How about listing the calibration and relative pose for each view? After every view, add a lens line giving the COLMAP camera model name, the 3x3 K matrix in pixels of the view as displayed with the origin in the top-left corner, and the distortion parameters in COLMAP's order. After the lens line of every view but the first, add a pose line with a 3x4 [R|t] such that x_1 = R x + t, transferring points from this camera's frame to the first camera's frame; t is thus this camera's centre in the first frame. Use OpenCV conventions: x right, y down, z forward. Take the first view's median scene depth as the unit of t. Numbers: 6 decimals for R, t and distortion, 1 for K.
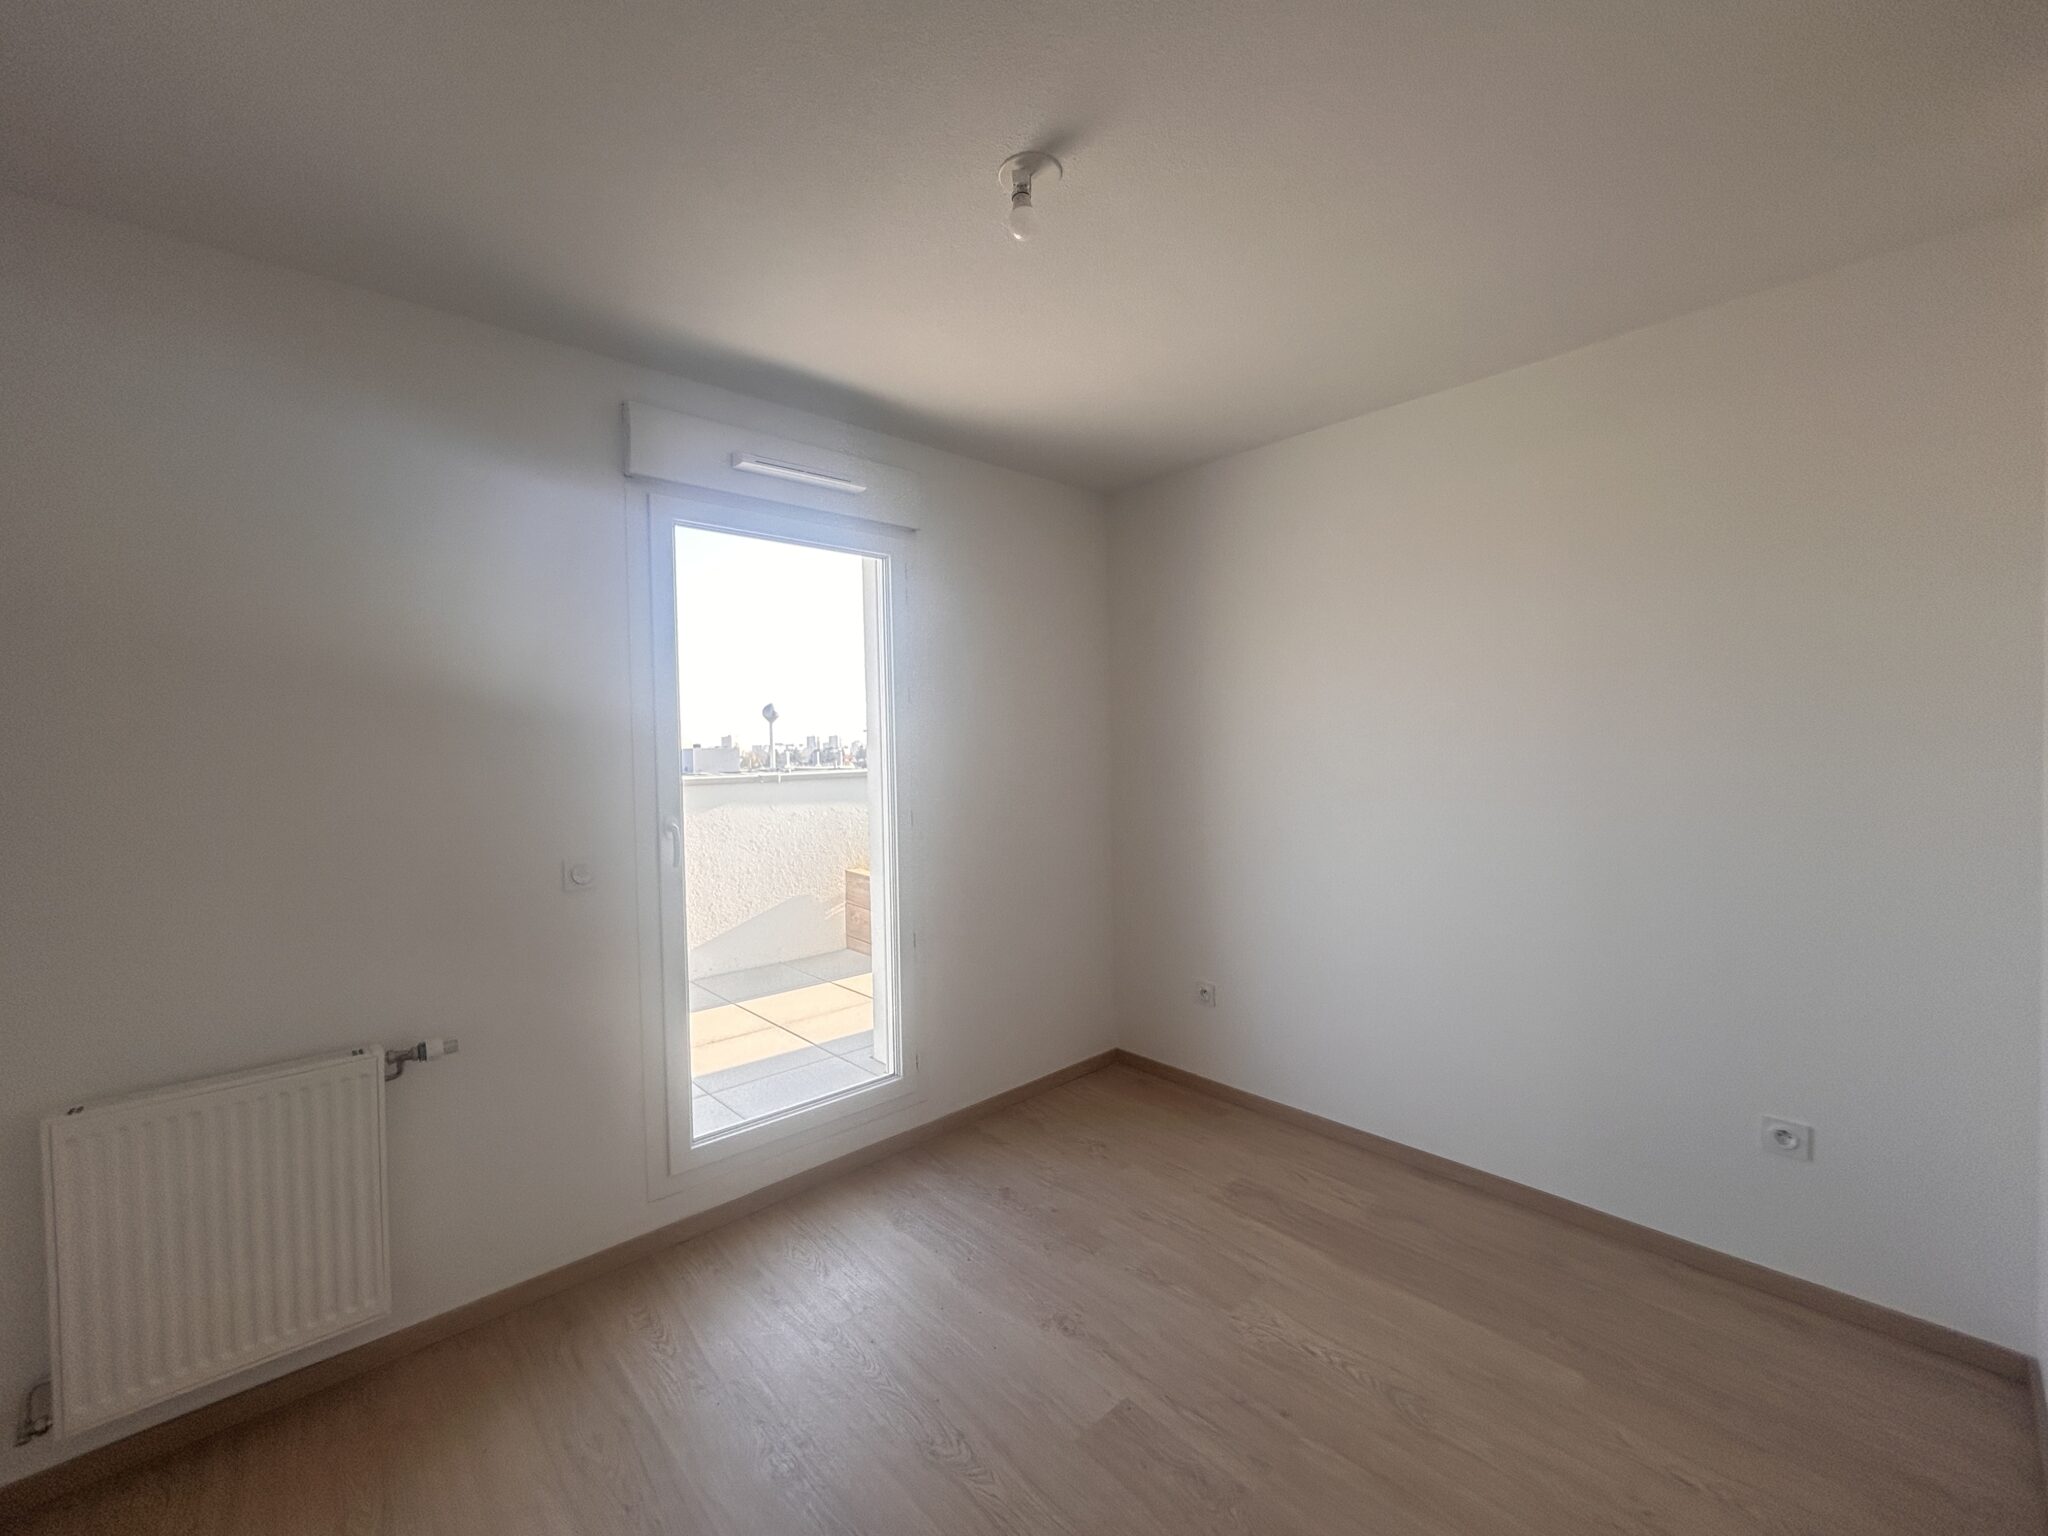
lens RADIAL K [[830.8, 0, 1015.9], [0, 830.8, 758.8], [0, 0, 1]] dist [0.000502, 0.000091]
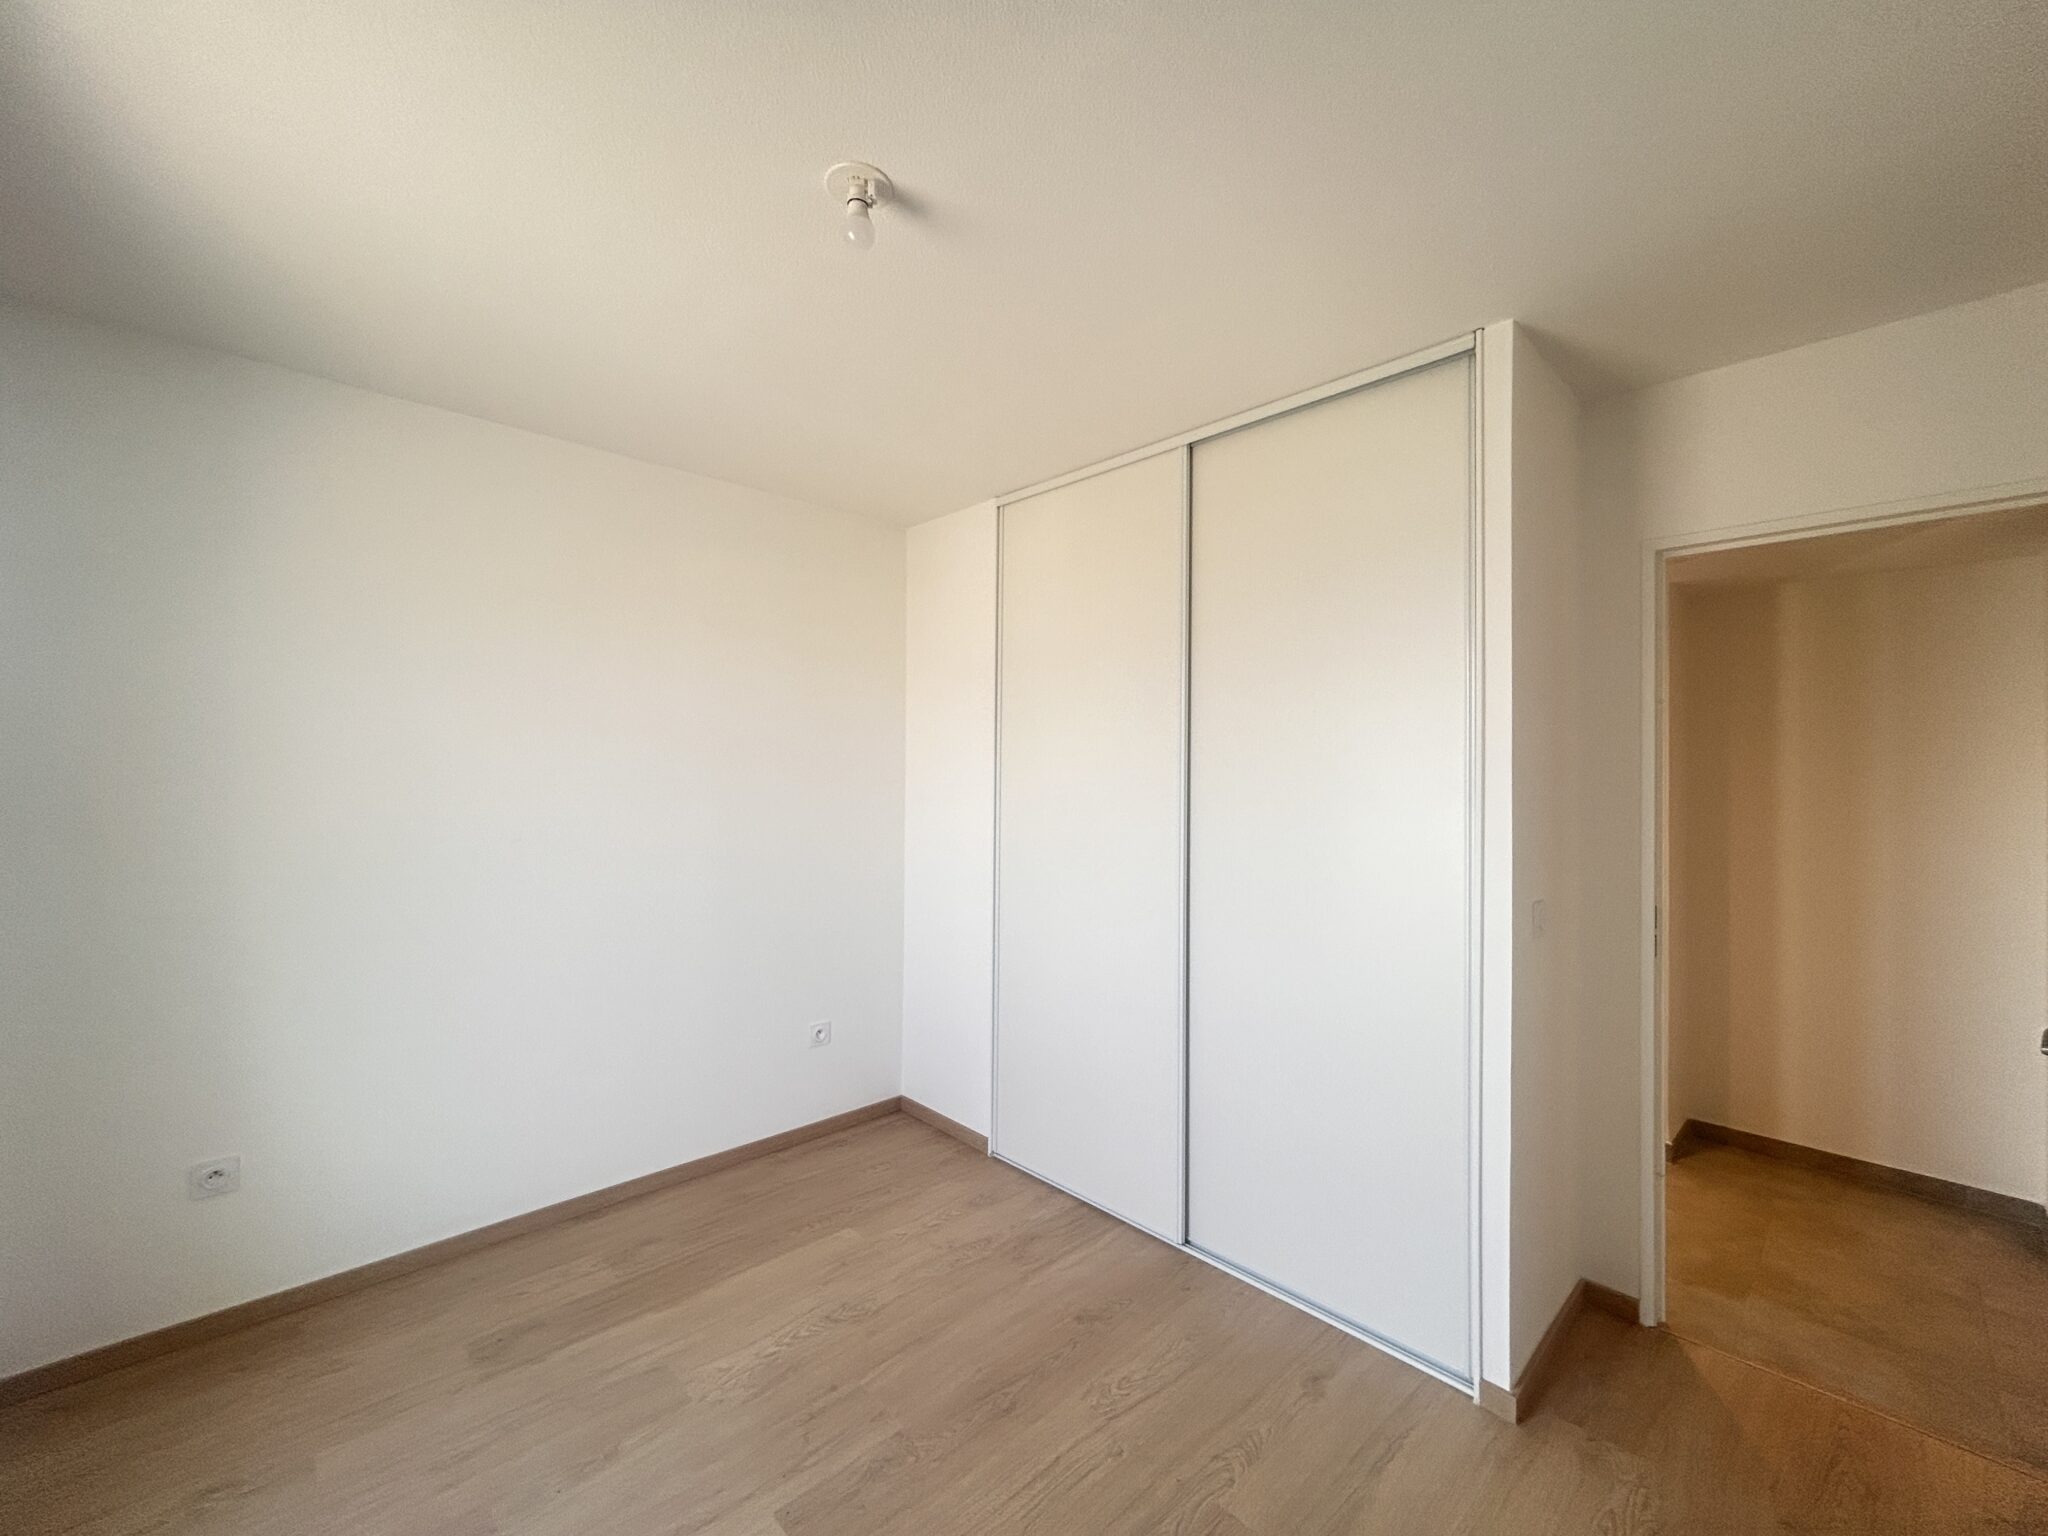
lens RADIAL K [[830.8, 0, 1016.0], [0, 830.8, 778.6], [0, 0, 1]] dist [0.000502, 0.000091]
pose [[-0.035662, 0.014133, 0.999264, -0.648701], [0.000277, 0.999900, -0.014133, -0.019329], [-0.999364, -0.000227, -0.035662, 0.622563]]
